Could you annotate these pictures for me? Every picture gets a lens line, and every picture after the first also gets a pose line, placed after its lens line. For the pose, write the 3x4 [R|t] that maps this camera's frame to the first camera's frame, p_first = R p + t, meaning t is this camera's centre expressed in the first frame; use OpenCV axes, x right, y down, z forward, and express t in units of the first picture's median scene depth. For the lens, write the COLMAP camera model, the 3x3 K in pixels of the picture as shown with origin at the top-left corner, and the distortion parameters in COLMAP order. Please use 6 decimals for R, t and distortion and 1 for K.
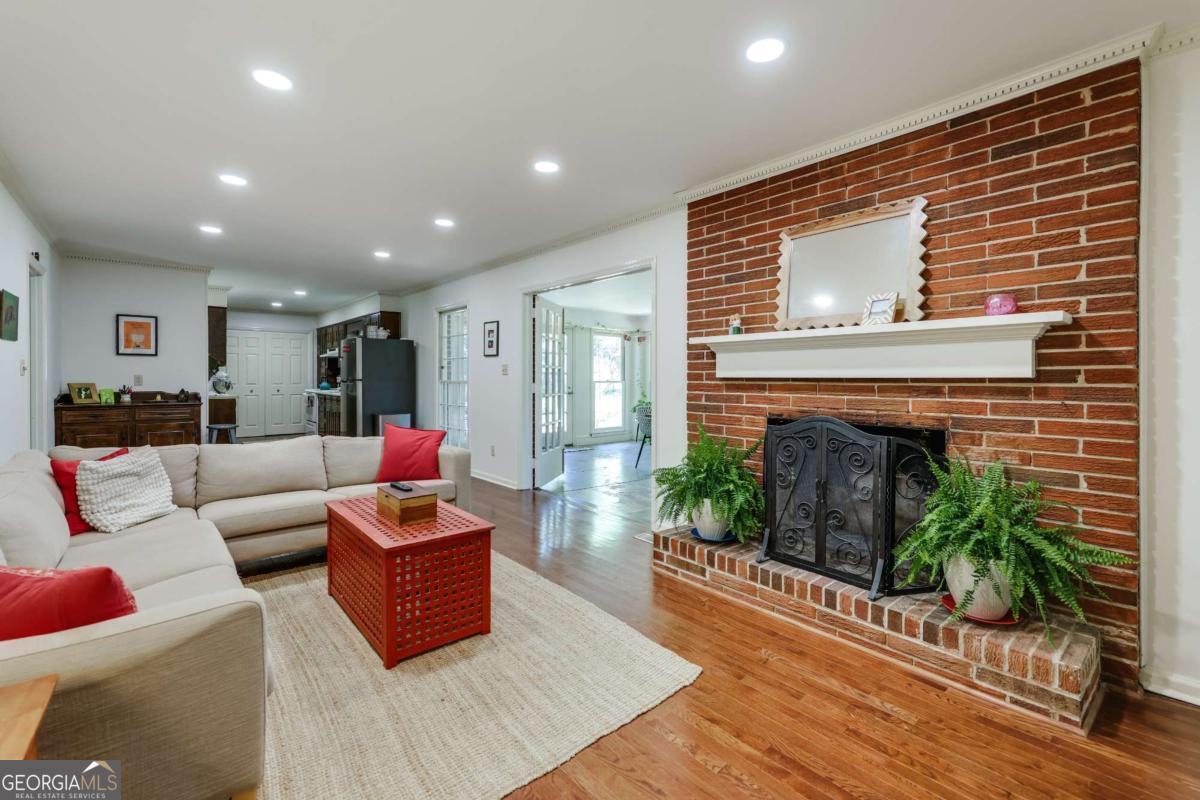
lens RADIAL K [[523.1, 0, 606.2], [0, 523.1, 383.0], [0, 0, 1]] dist [0.000878, 0.000122]
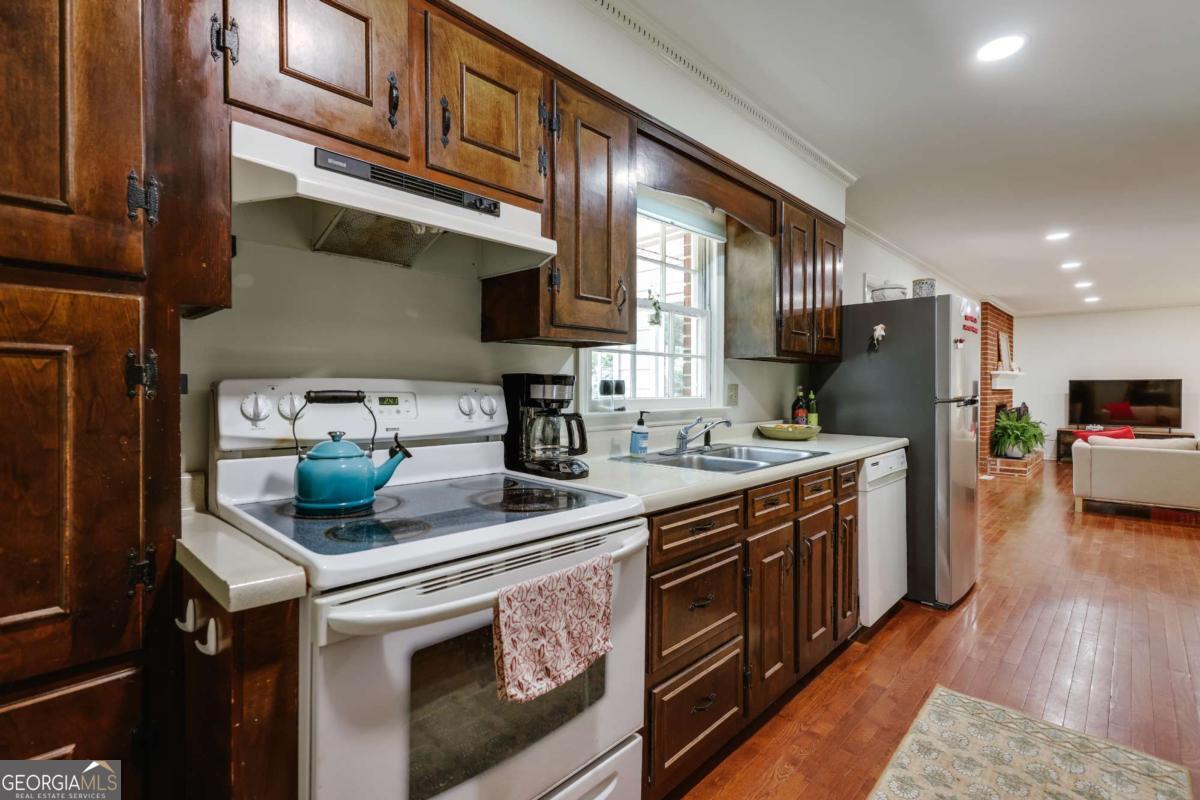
lens RADIAL K [[556.4, 0, 596.9], [0, 556.4, 396.5], [0, 0, 1]] dist [0.001769, 0.000567]
pose [[-0.088249, -0.015399, 0.995979, -1.991380], [0.011877, 0.999793, 0.016511, -0.039410], [-0.996028, 0.013287, -0.088048, 2.909741]]
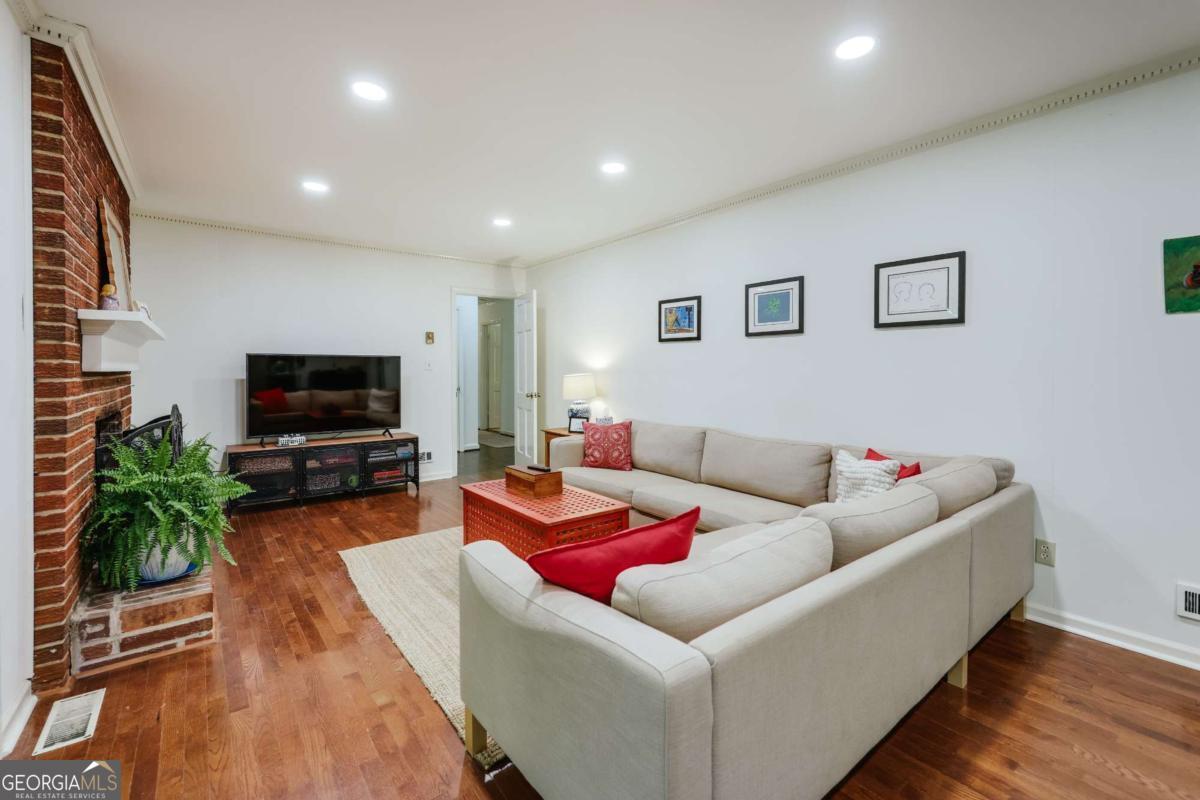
lens RADIAL K [[510.7, 0, 610.6], [0, 510.7, 375.3], [0, 0, 1]] dist [0.000625, 0.000327]
pose [[-0.999181, -0.001201, 0.040447, -0.463072], [-0.000334, 0.999770, 0.021424, -0.020119], [-0.040464, 0.021393, -0.998952, 1.637823]]
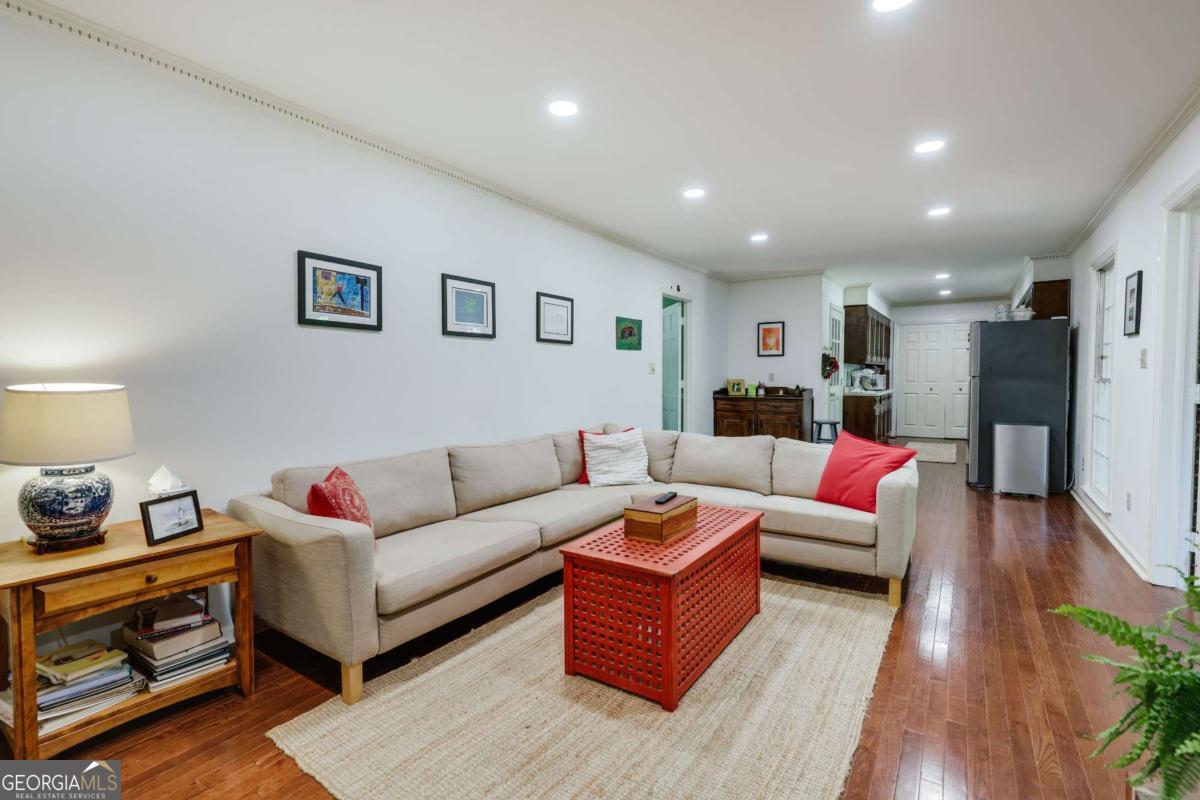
lens RADIAL K [[556.4, 0, 596.9], [0, 556.4, 396.5], [0, 0, 1]] dist [0.001769, 0.000567]
pose [[0.264992, 0.034727, -0.963625, 0.371960], [-0.007446, 0.999395, 0.033969, -0.002606], [0.964222, -0.001827, 0.265090, 0.501967]]
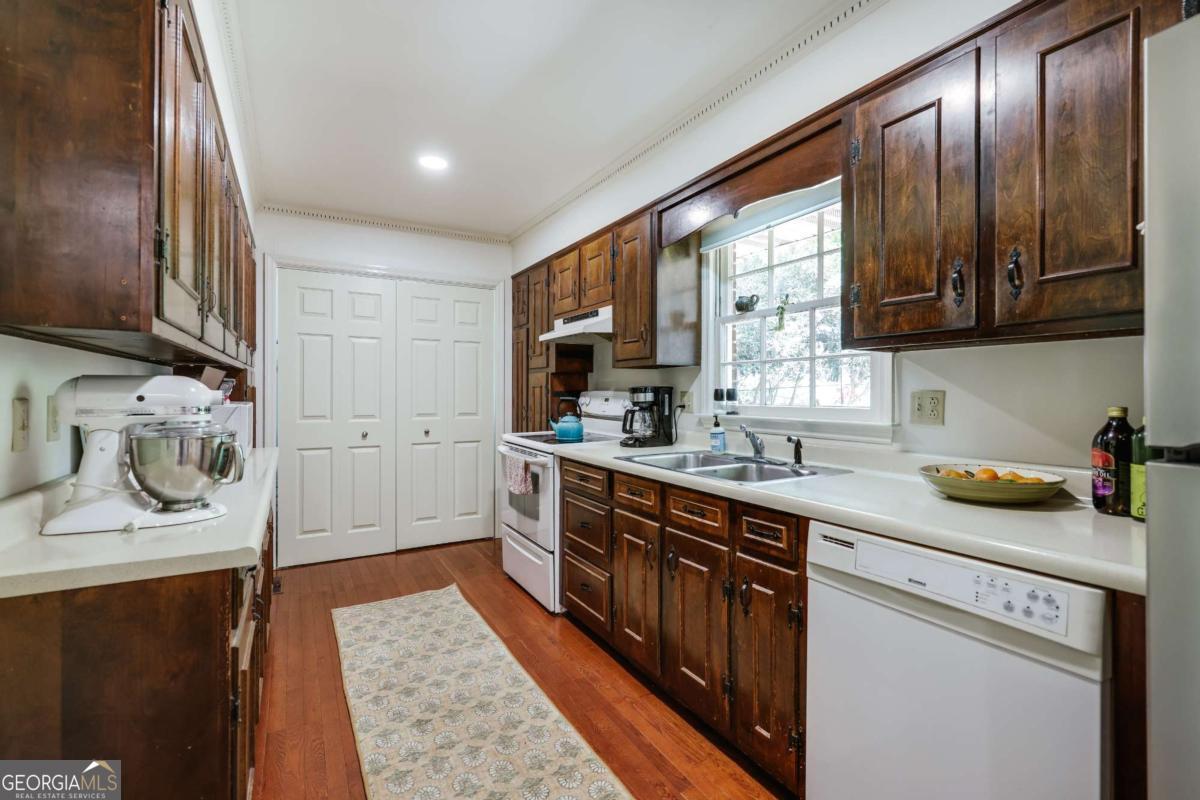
lens RADIAL K [[537.4, 0, 600.0], [0, 537.4, 400.0], [0, 0, 1]] dist [0.000132, -0.000101]
pose [[0.980103, 0.000632, -0.198491, -1.336307], [-0.000353, 0.999999, 0.001440, -0.032120], [0.198491, -0.001341, 0.980102, 2.014263]]
